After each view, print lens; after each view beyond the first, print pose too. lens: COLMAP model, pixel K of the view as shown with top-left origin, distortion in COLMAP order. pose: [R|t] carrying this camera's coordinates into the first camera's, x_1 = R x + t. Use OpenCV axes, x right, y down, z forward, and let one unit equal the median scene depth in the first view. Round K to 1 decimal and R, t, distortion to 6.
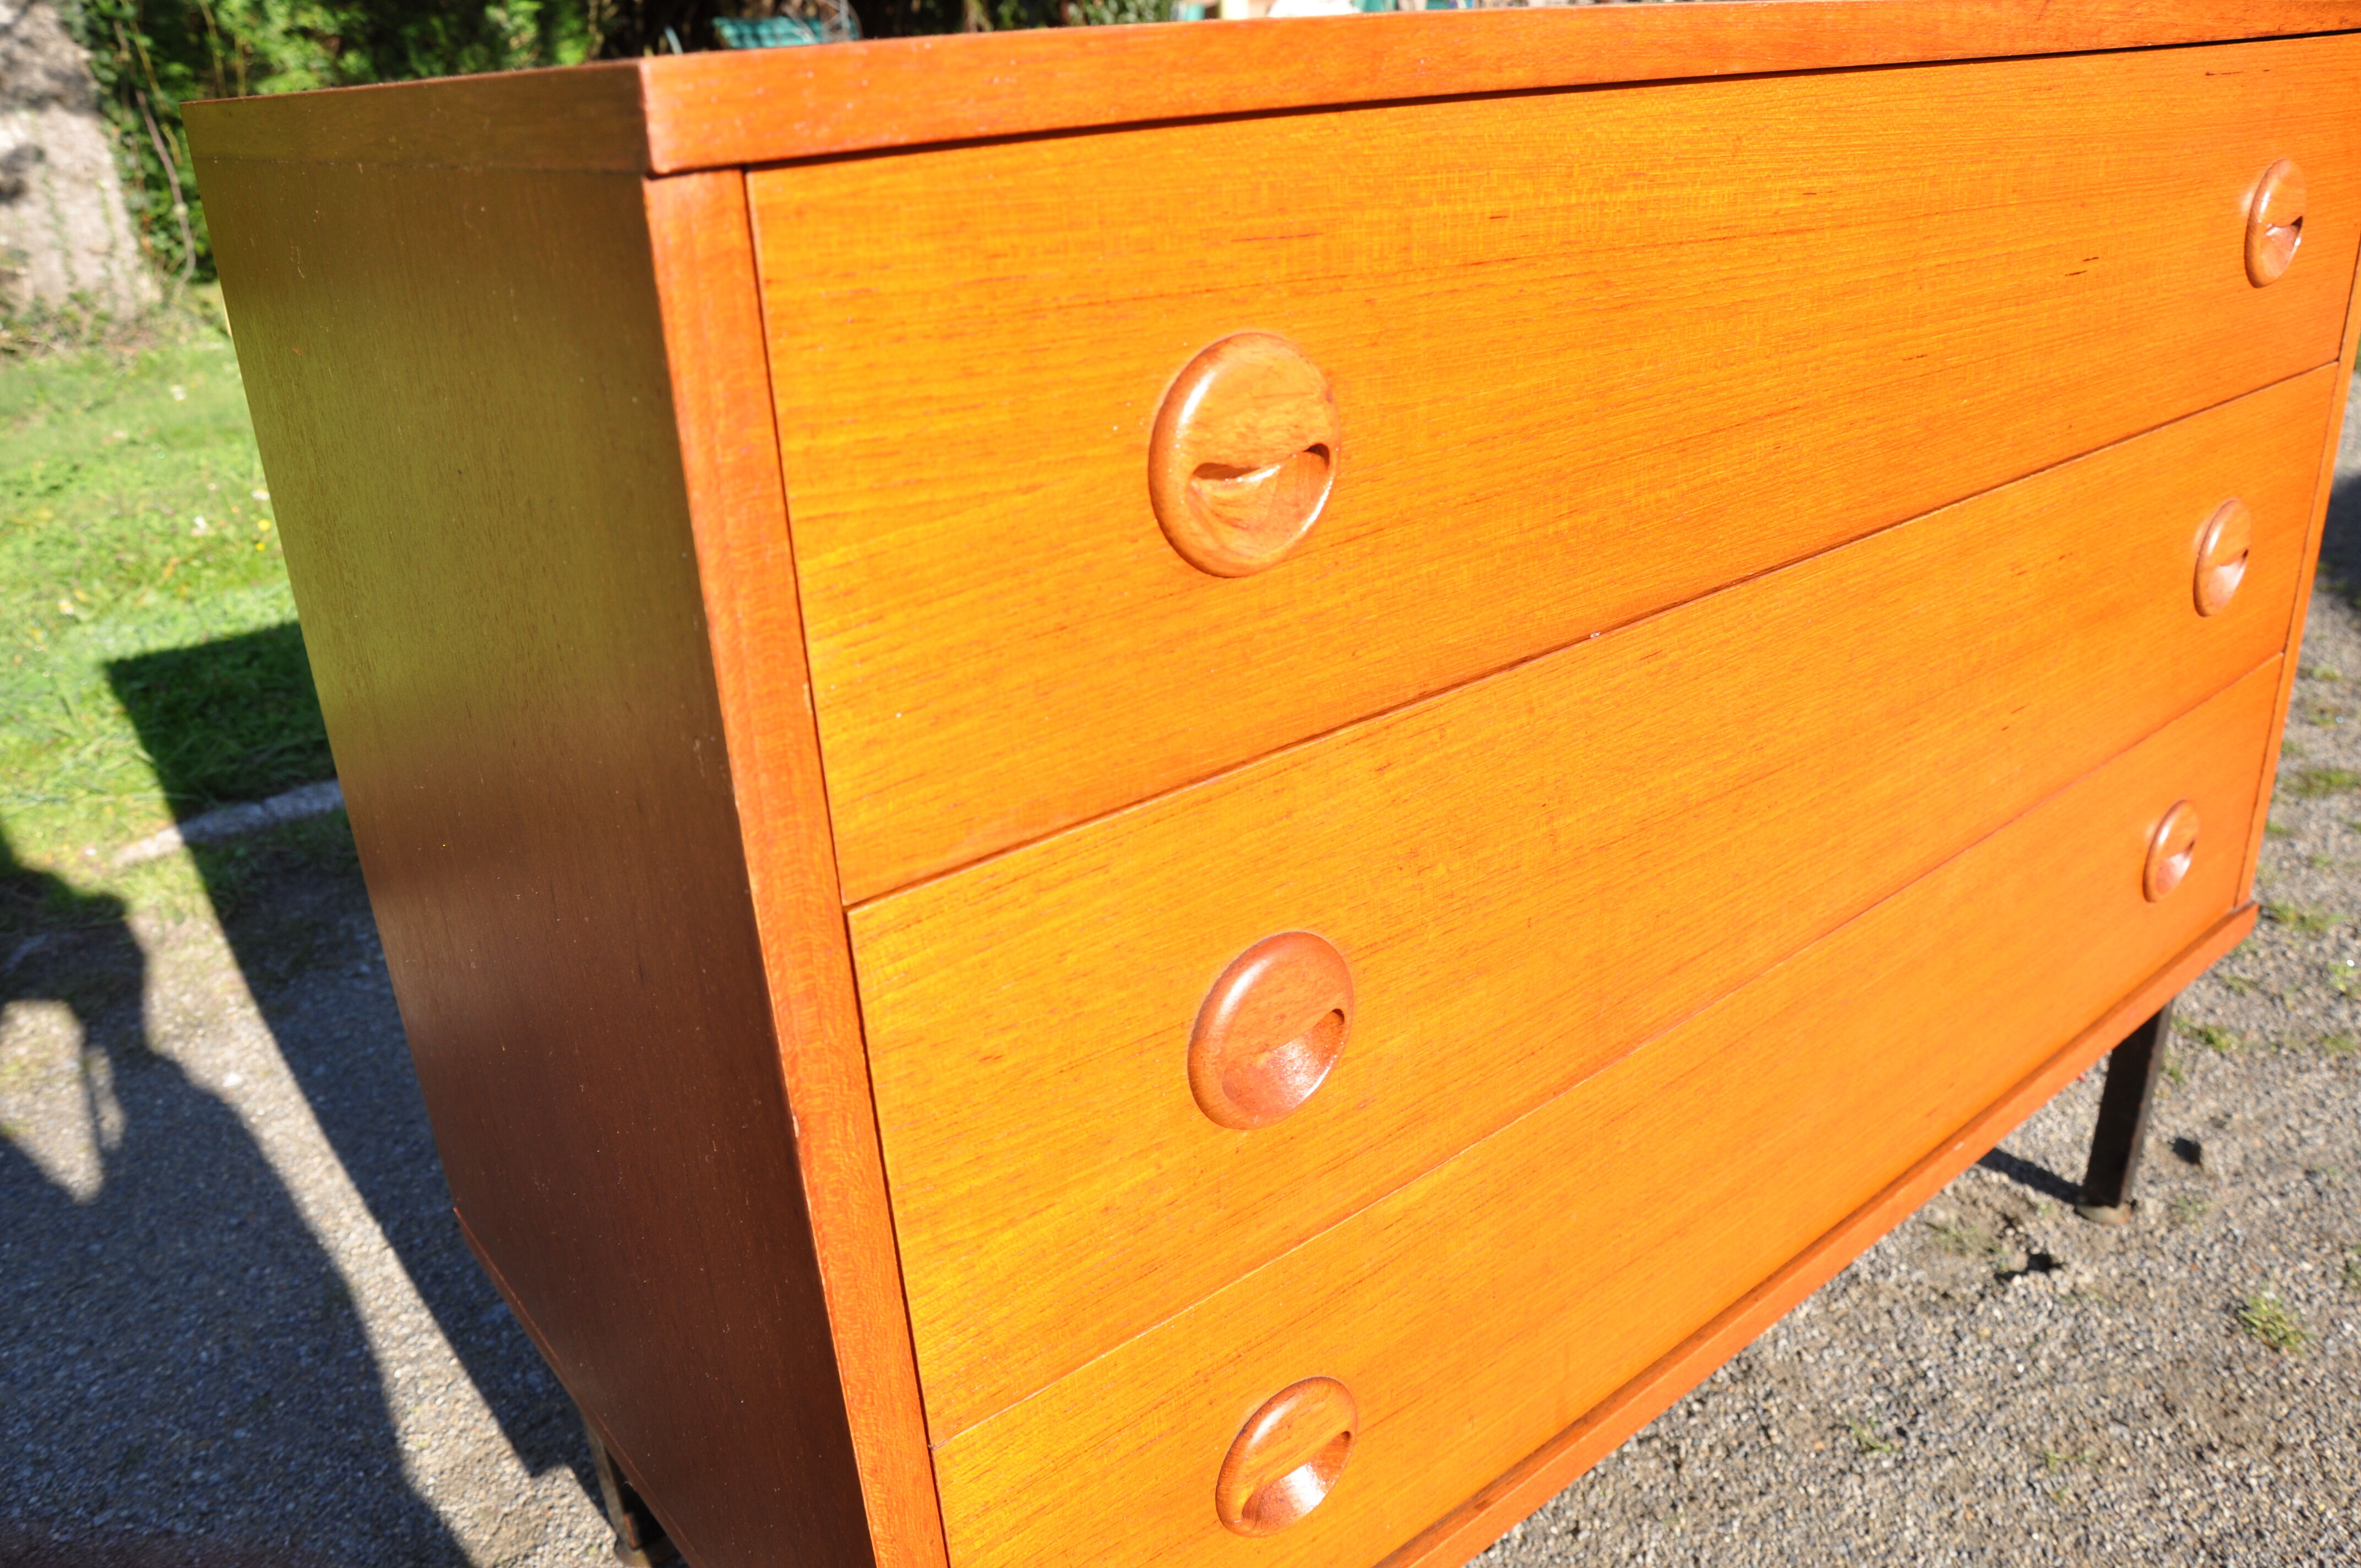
lens RADIAL K [[1794.4, 0, 1183.0], [0, 1794.4, 789.1], [0, 0, 1]] dist [-0.092797, 0.040032]
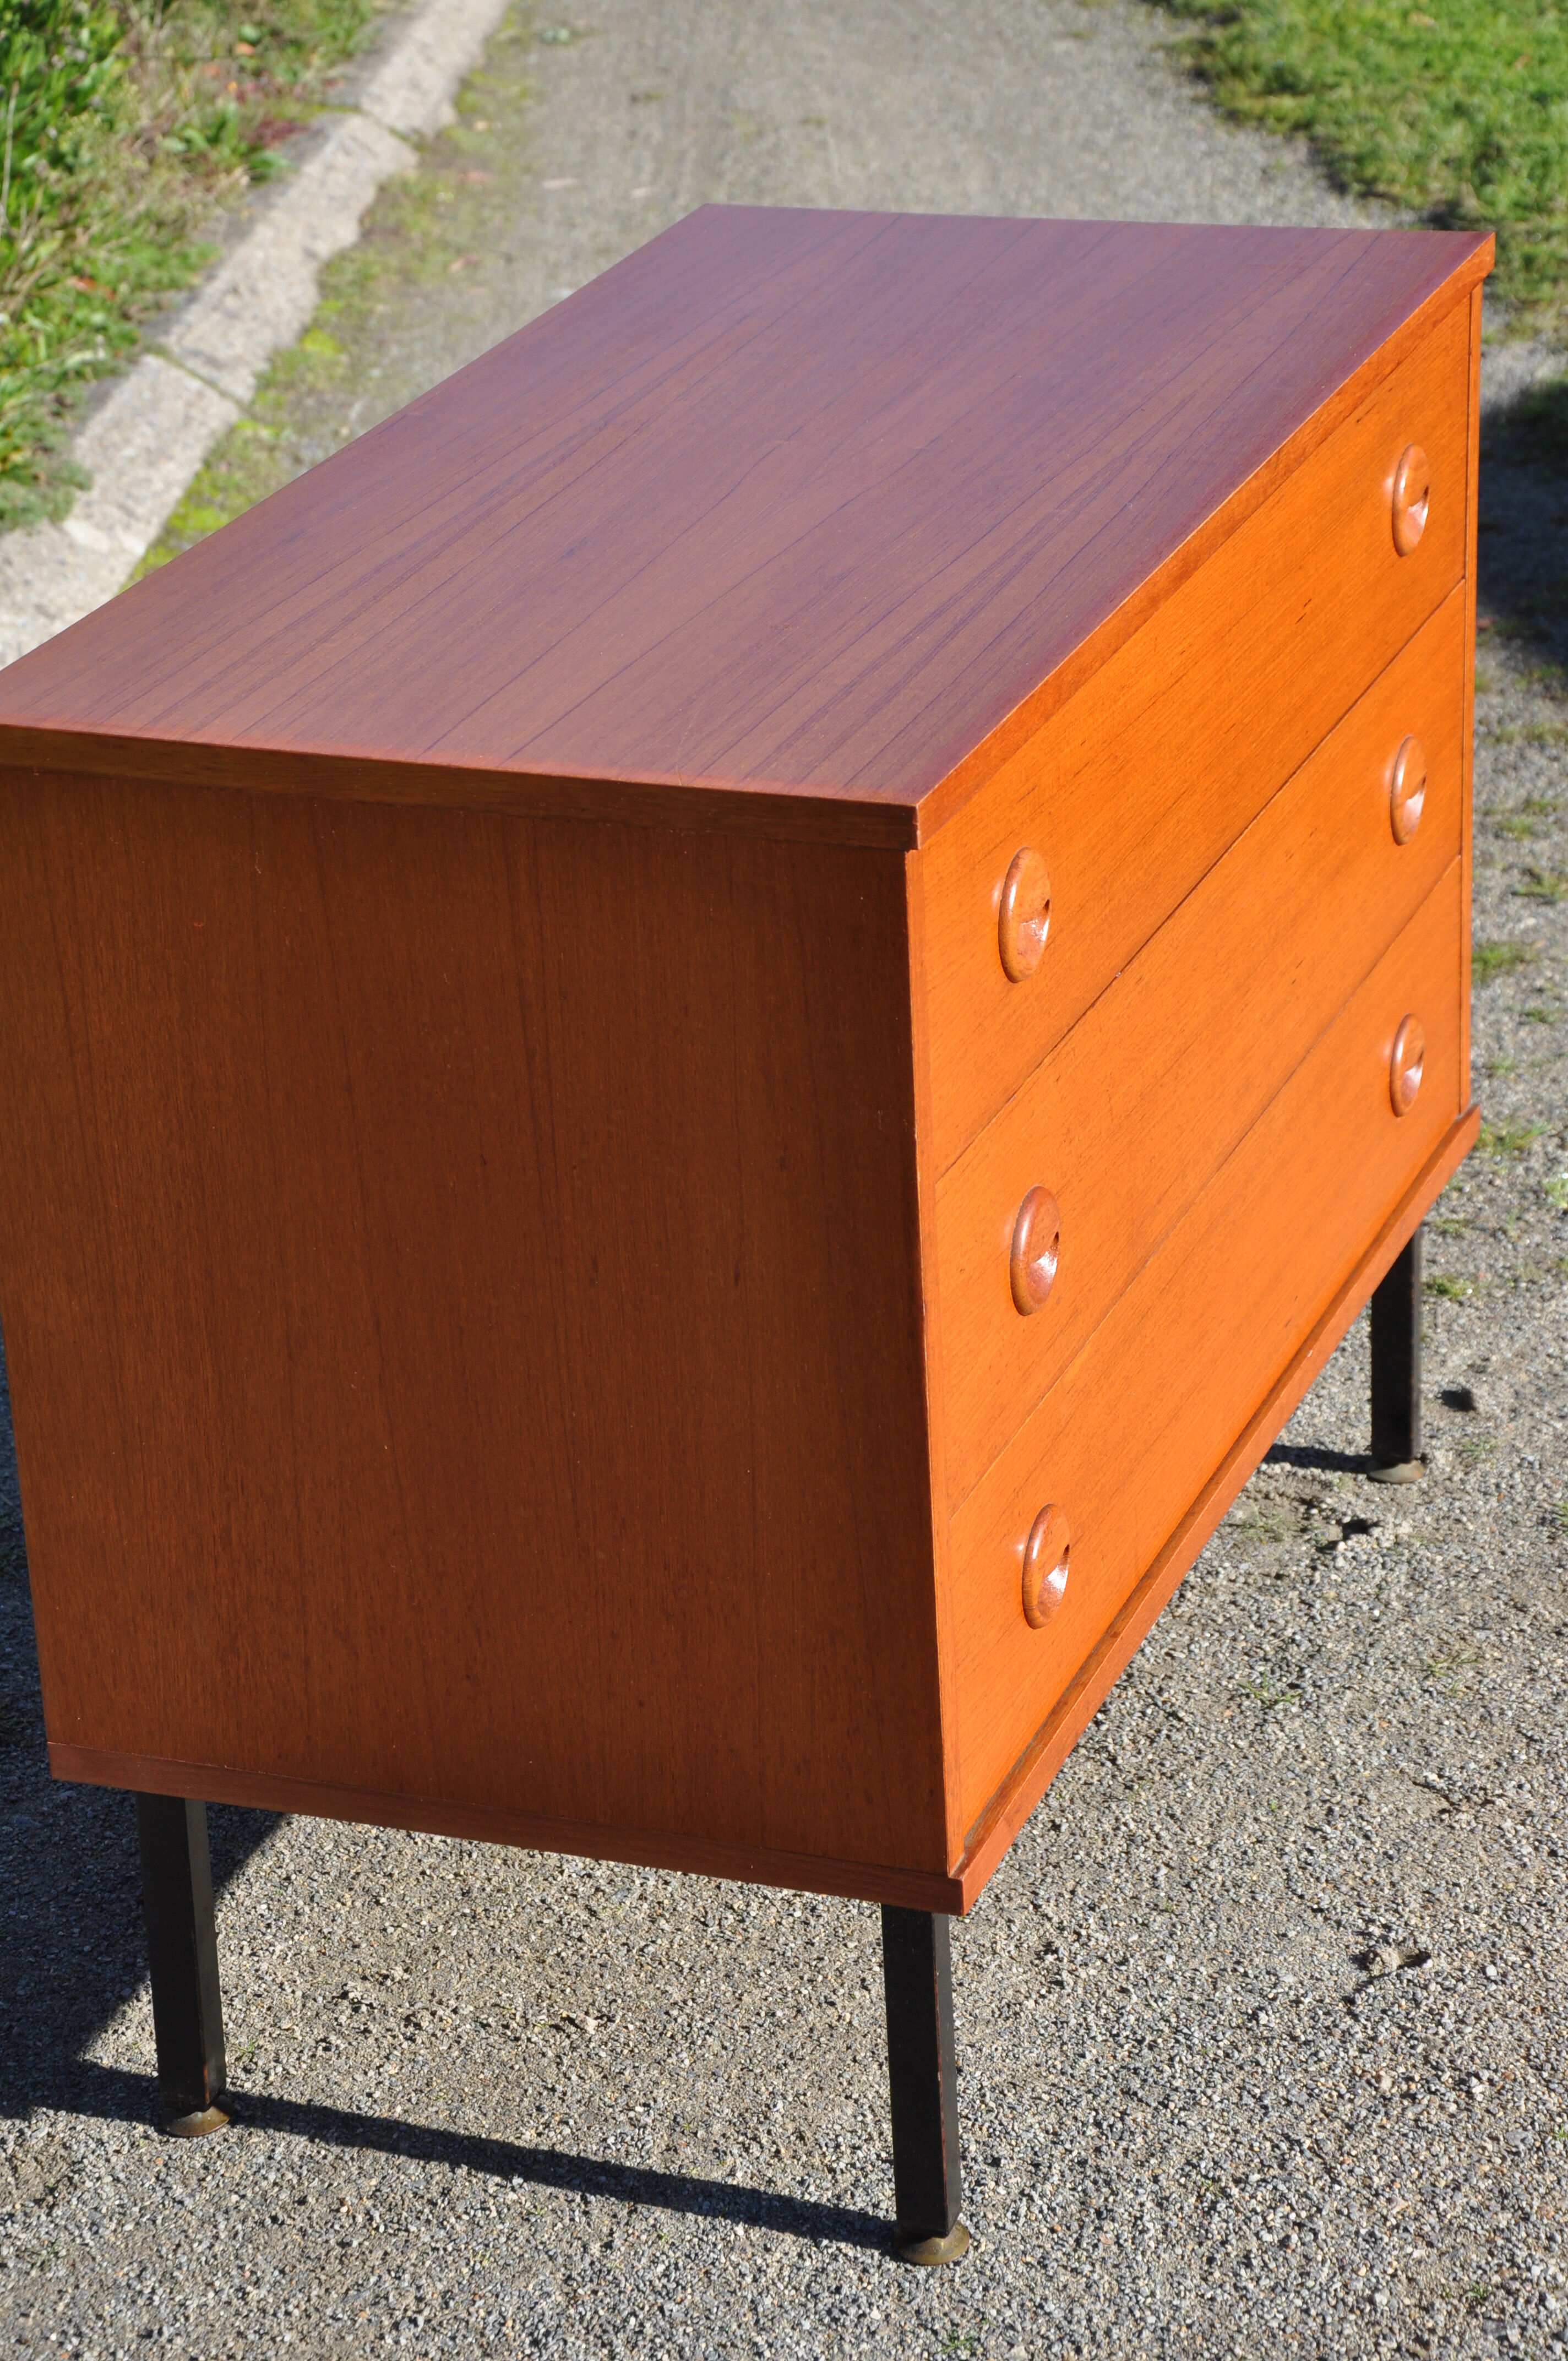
lens RADIAL K [[5773.0, 0, 779.5], [0, 5773.0, 1184.4], [0, 0, 1]] dist [1.115364, 0.000000]
pose [[0.866526, -0.185331, 0.463449, -1.194002], [0.198302, 0.979914, 0.021091, -0.036728], [-0.458050, 0.073627, 0.885872, -1.646801]]
